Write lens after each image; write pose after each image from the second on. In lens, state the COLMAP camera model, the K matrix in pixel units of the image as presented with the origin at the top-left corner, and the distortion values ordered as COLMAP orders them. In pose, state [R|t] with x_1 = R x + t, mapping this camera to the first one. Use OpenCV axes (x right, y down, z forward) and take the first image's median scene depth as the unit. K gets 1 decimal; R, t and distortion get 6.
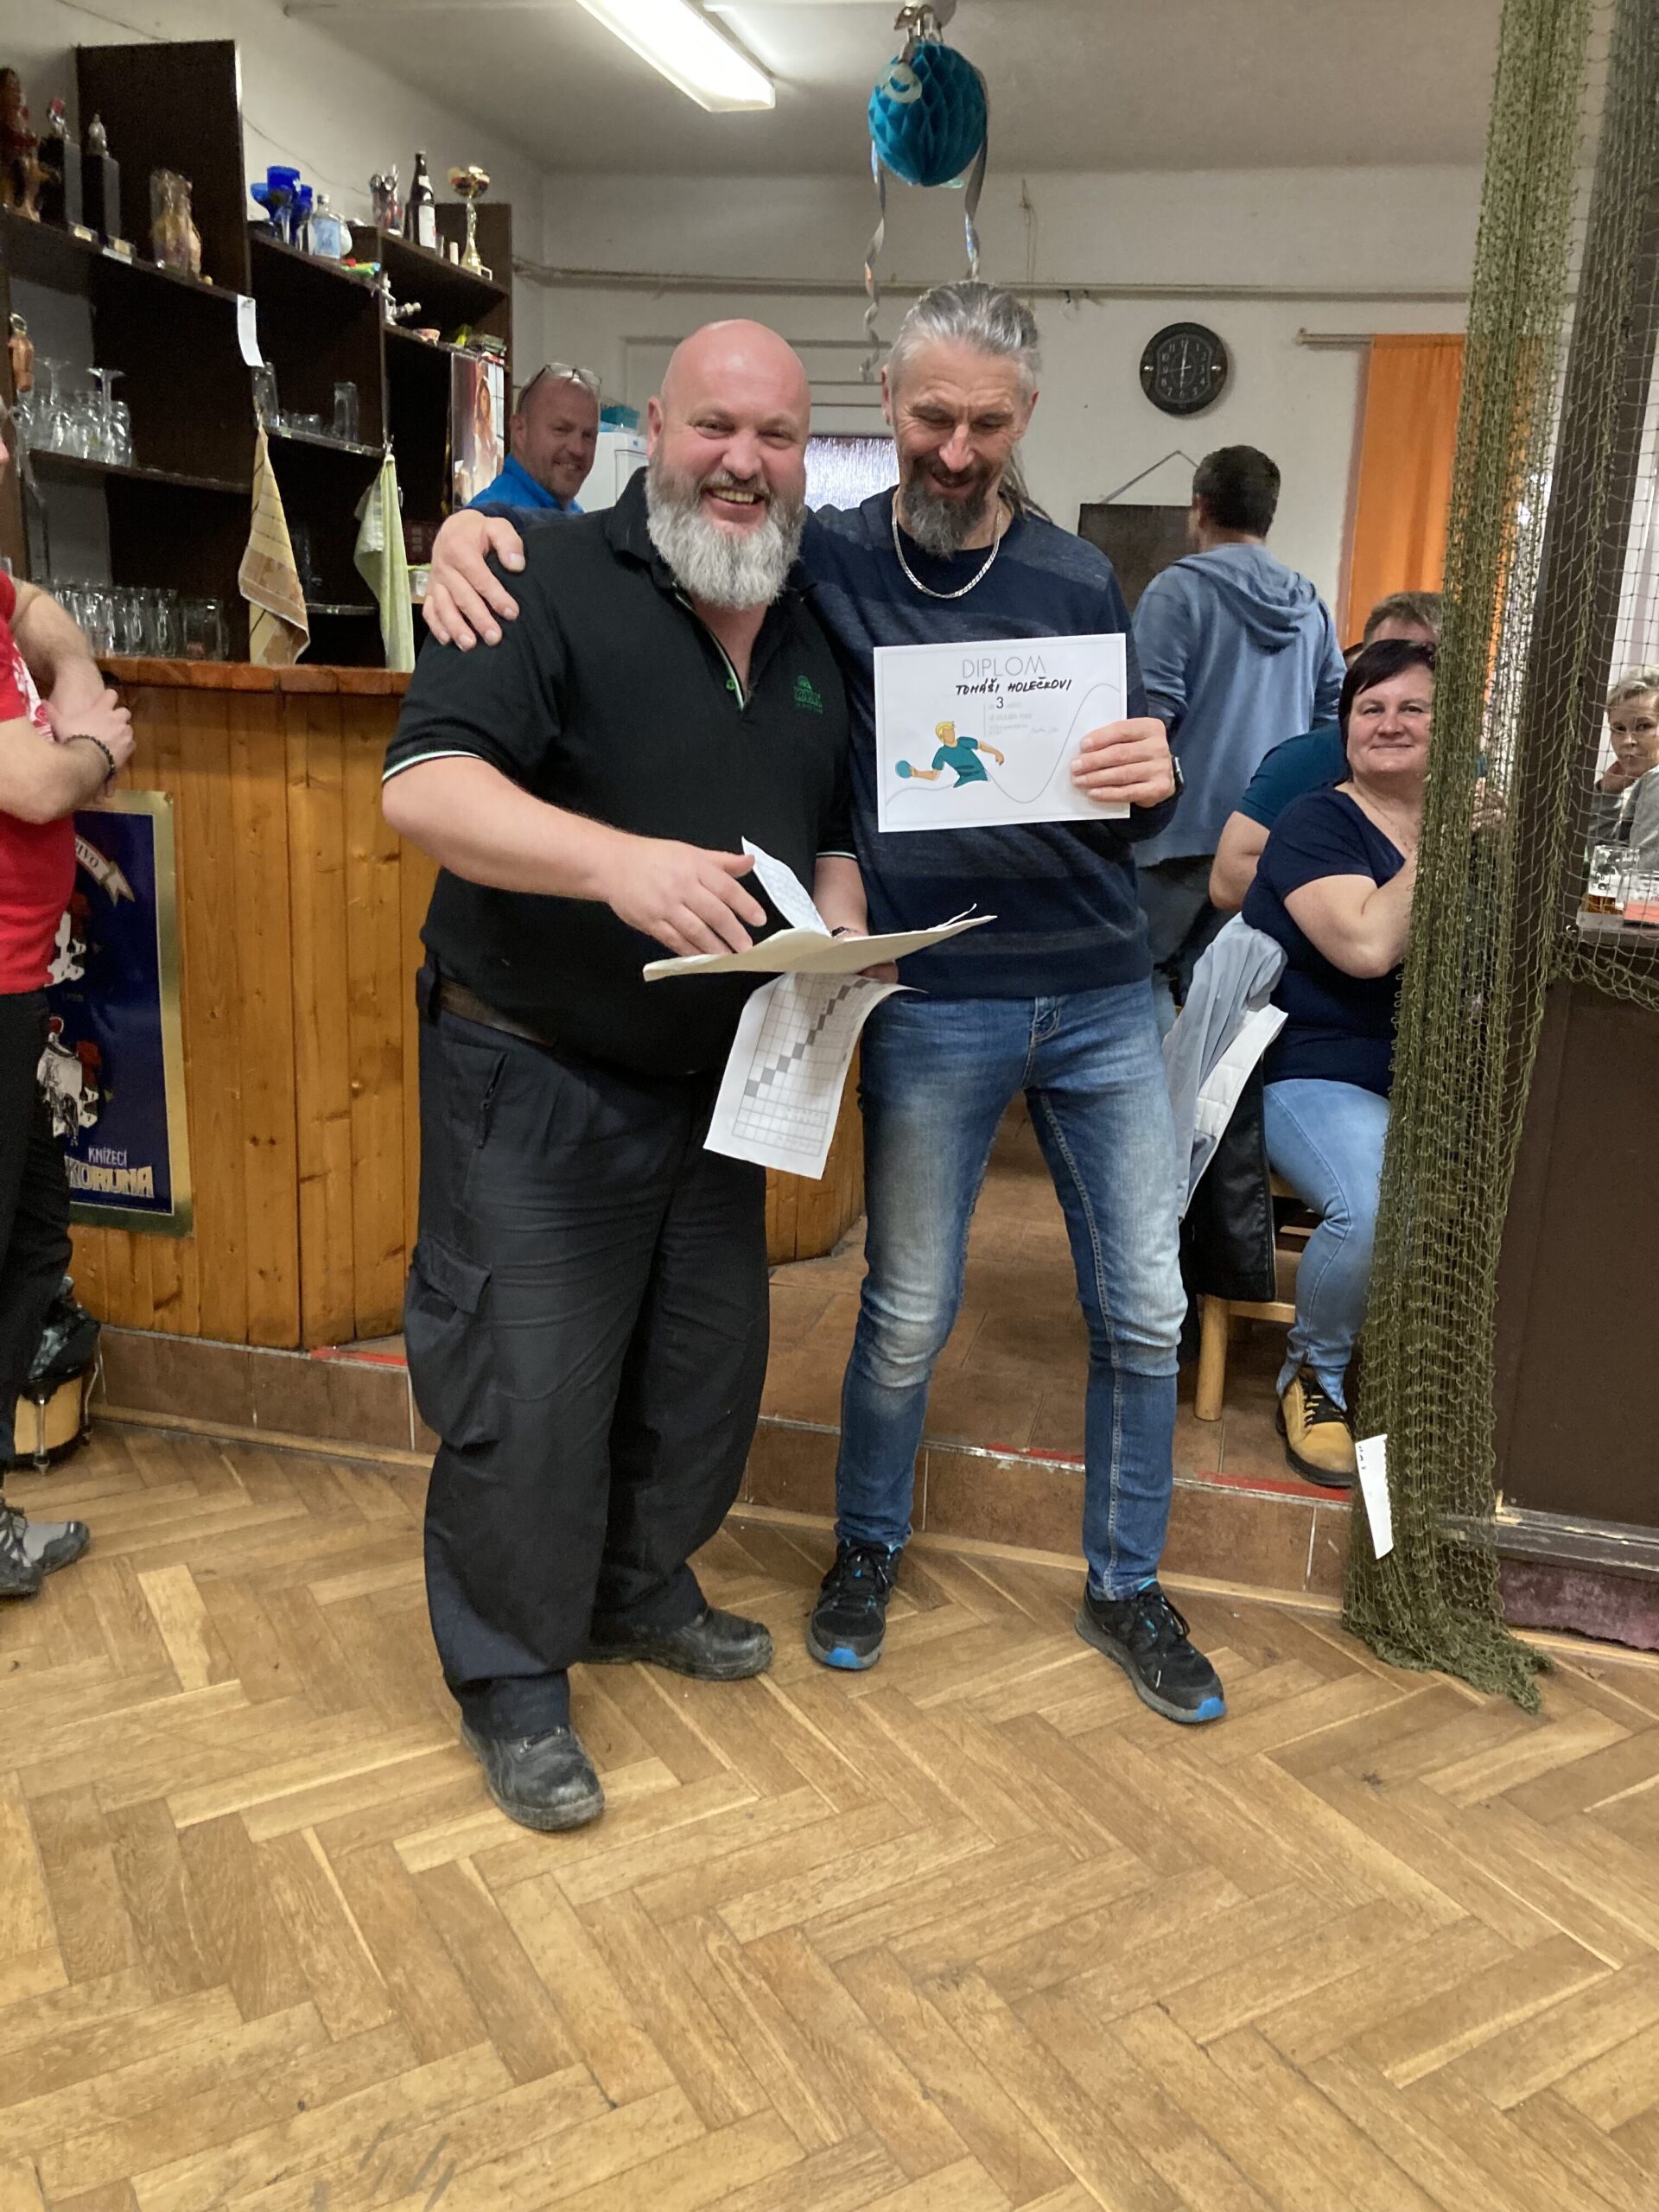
lens RADIAL K [[1812.0, 0, 852.3], [0, 1812.0, 1080.3], [0, 0, 1]] dist [0.012658, 0.015346]
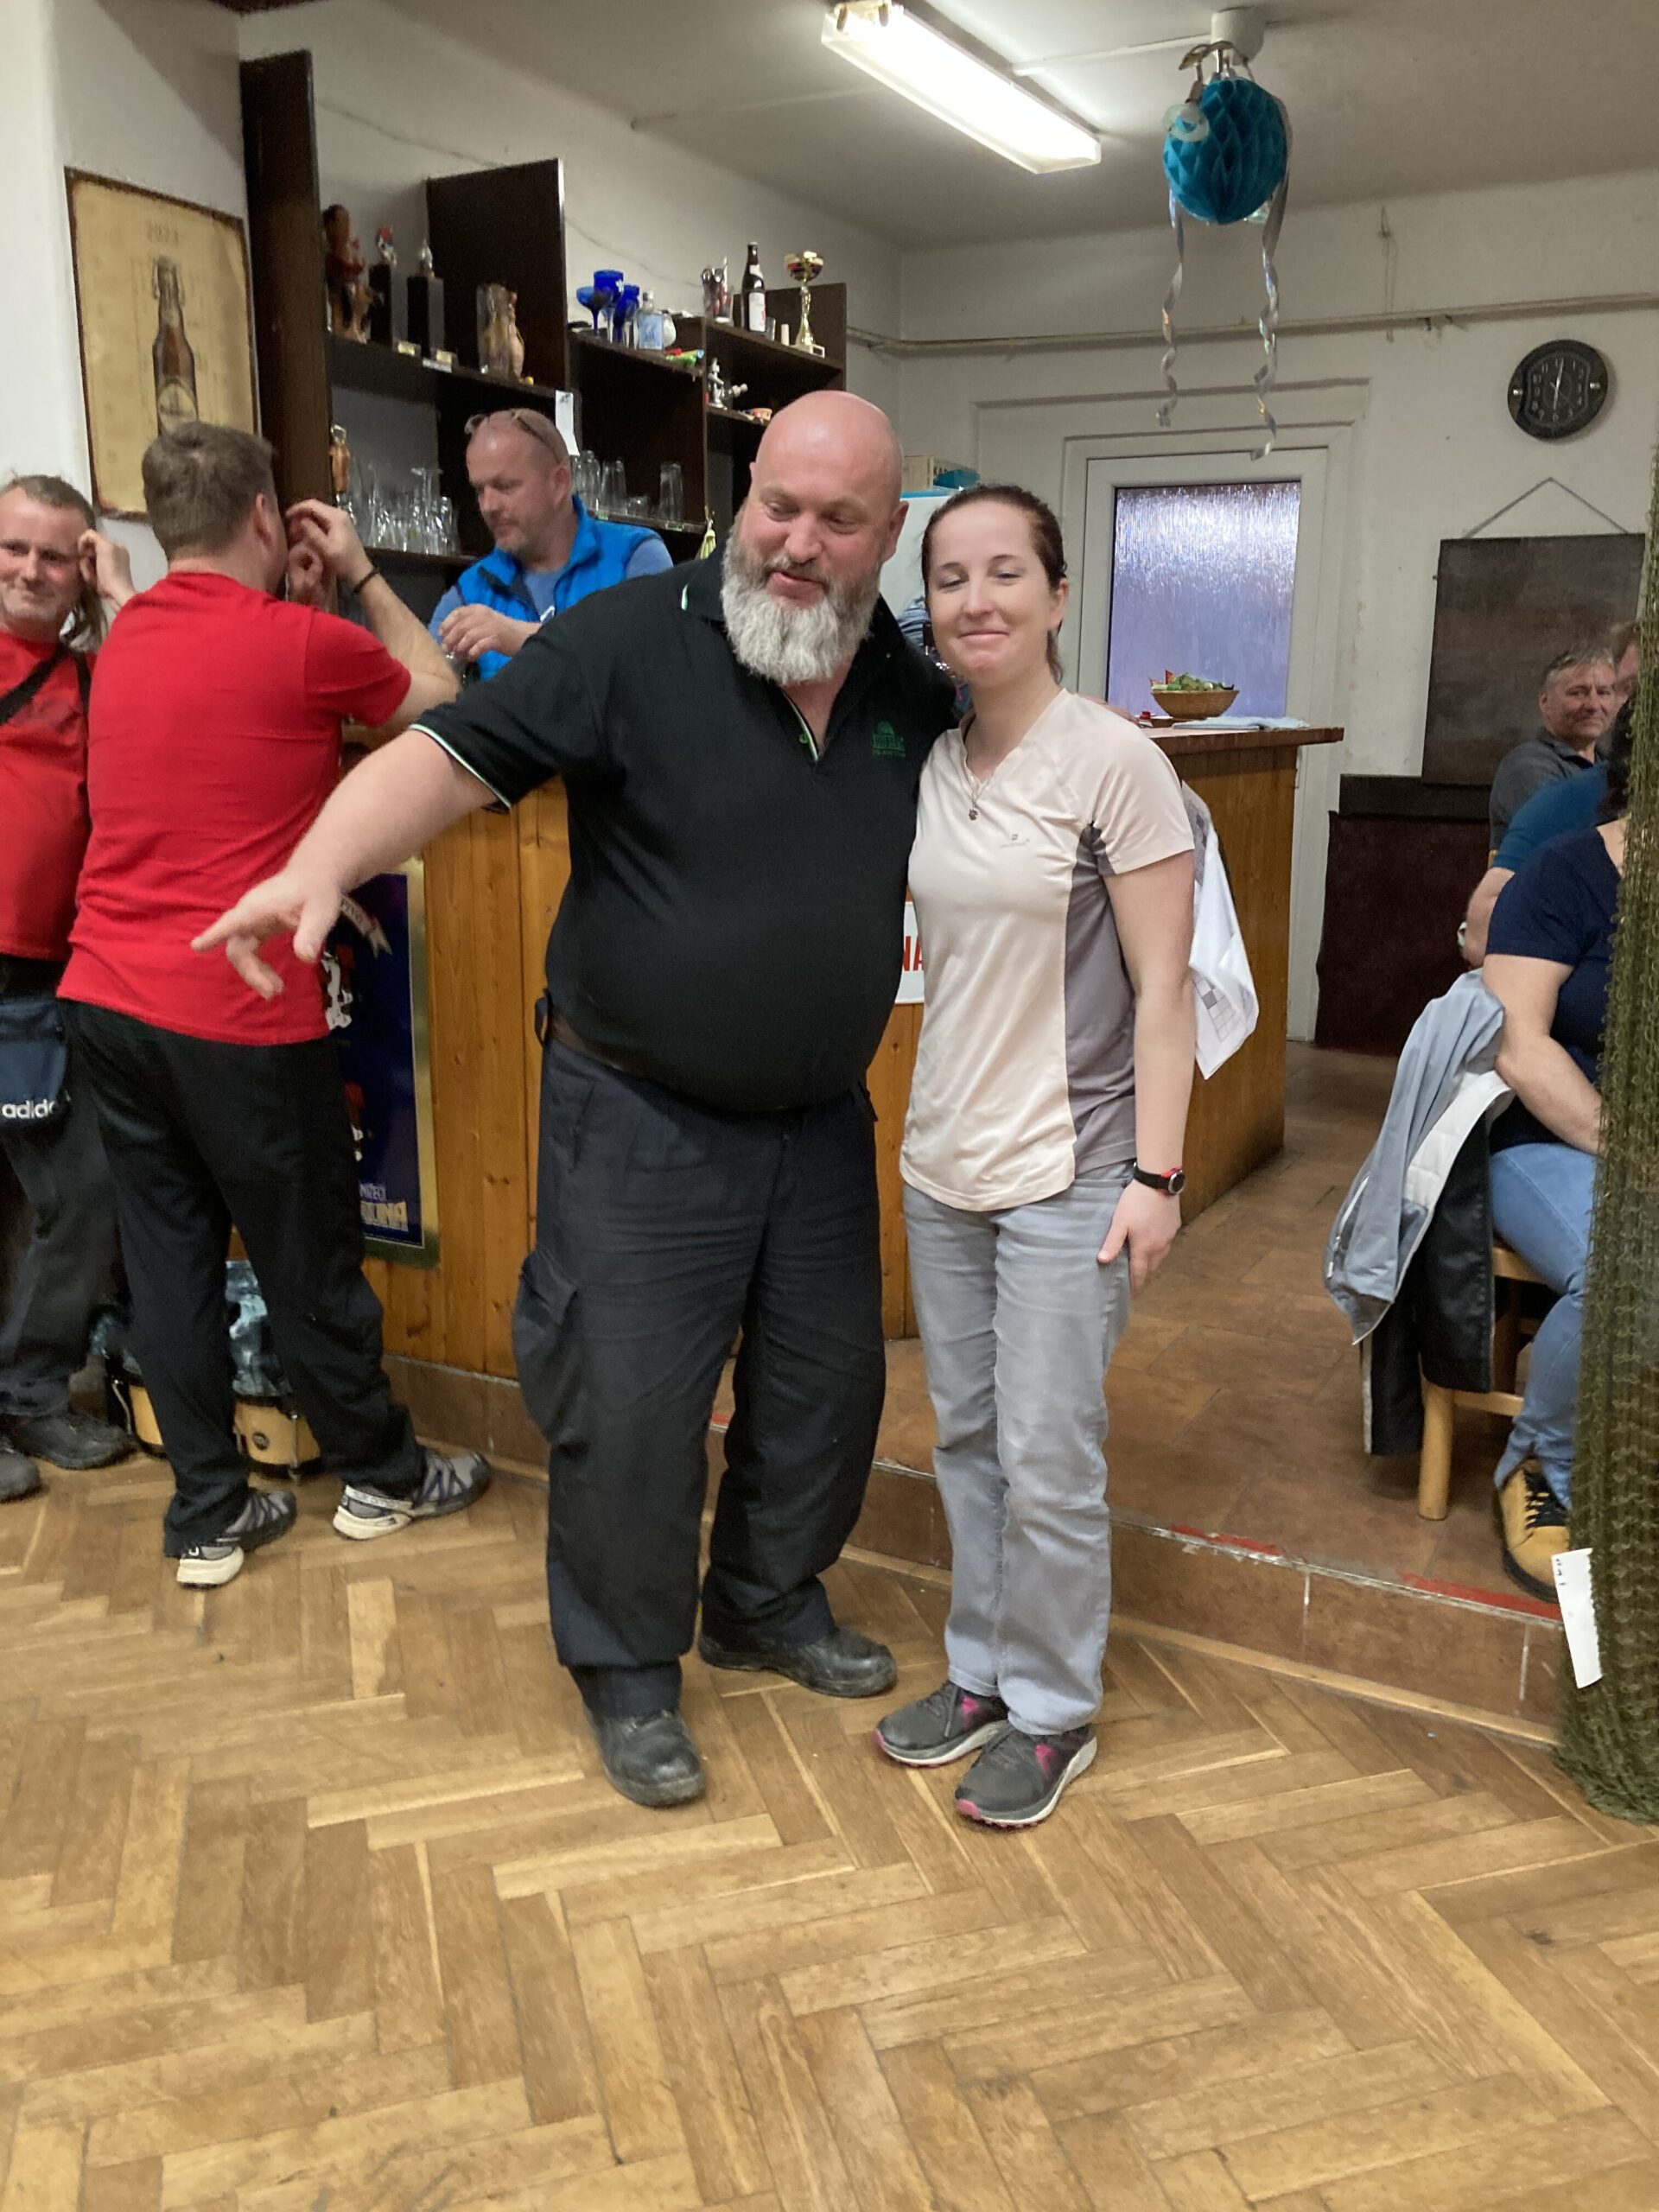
lens RADIAL K [[1812.0, 0, 842.5], [0, 1812.0, 1080.9], [0, 0, 1]] dist [0.012658, 0.015346]
pose [[0.968269, 0.018293, -0.249240, 0.128149], [-0.026064, 0.999270, -0.027916, -0.000686], [0.248547, 0.033526, 0.968039, 0.027275]]
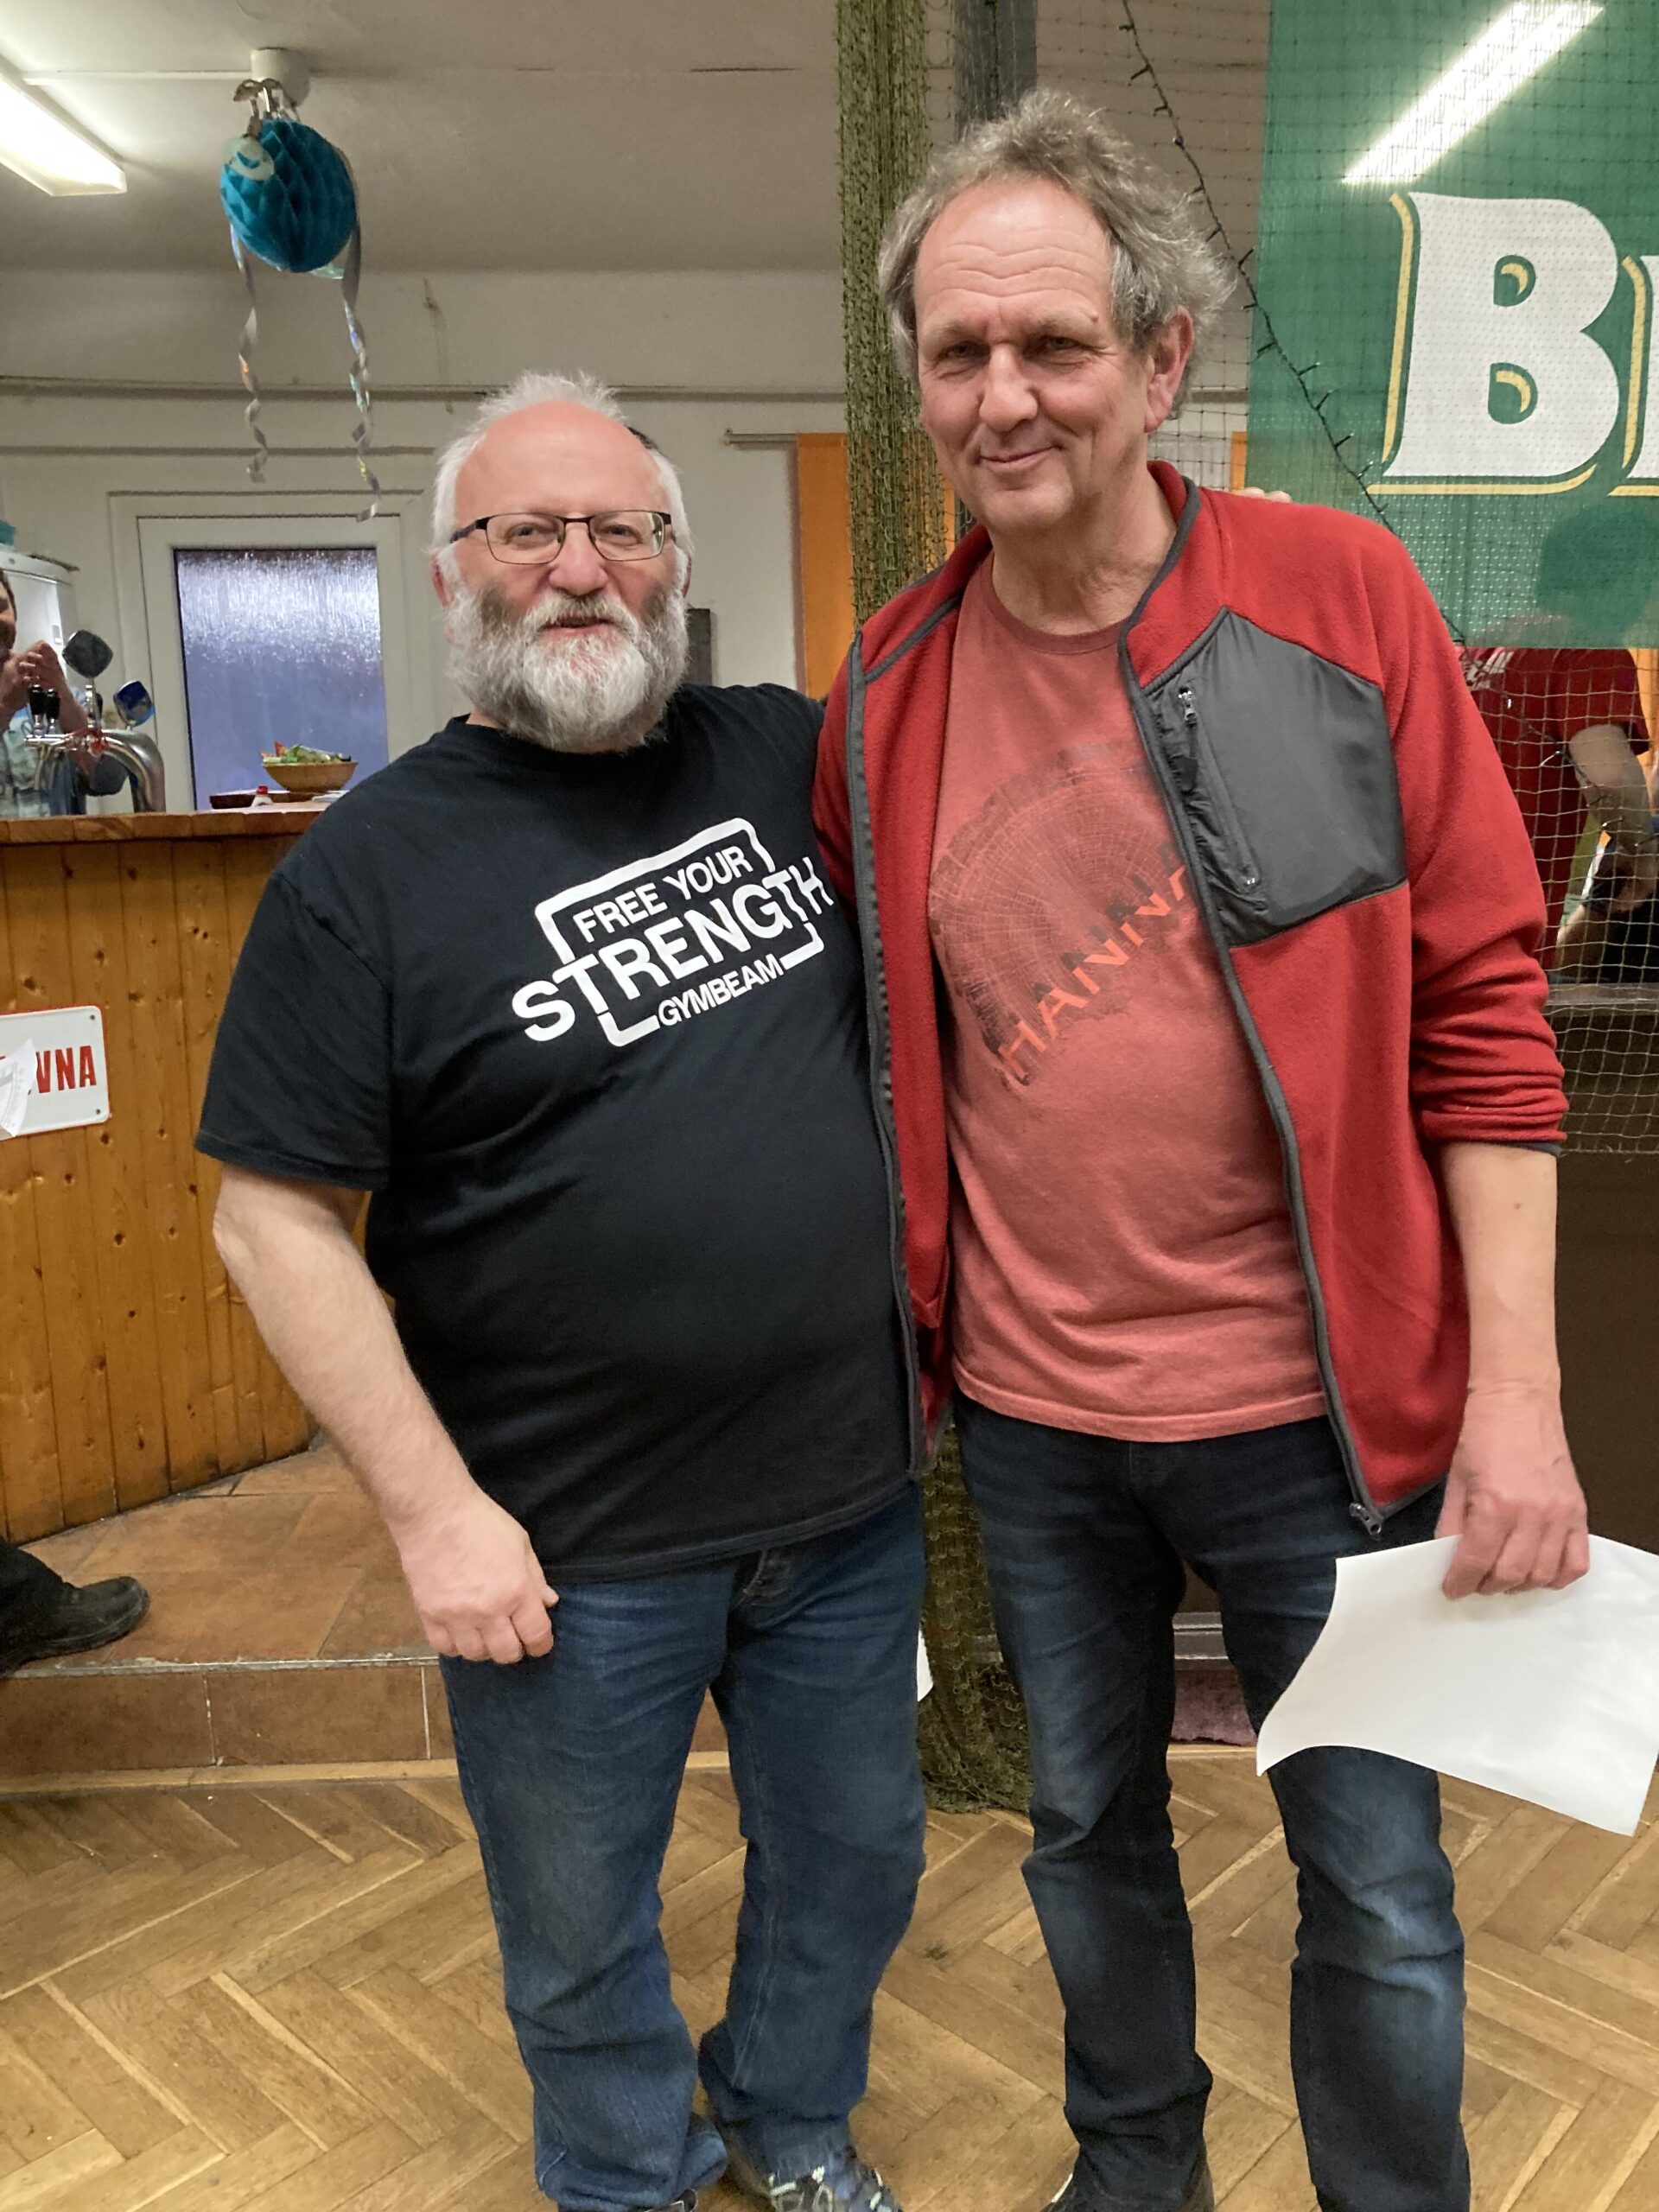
lens RADIAL K [[1812.0, 0, 858.4], [0, 1812.0, 1117.2], [0, 0, 1]] dist [0.012658, 0.015346]
pose [[0.961726, -0.108324, 0.251691, 0.048108], [0.118374, 0.992652, -0.025090, -0.011352], [-0.247124, 0.053923, 0.967482, 0.077017]]
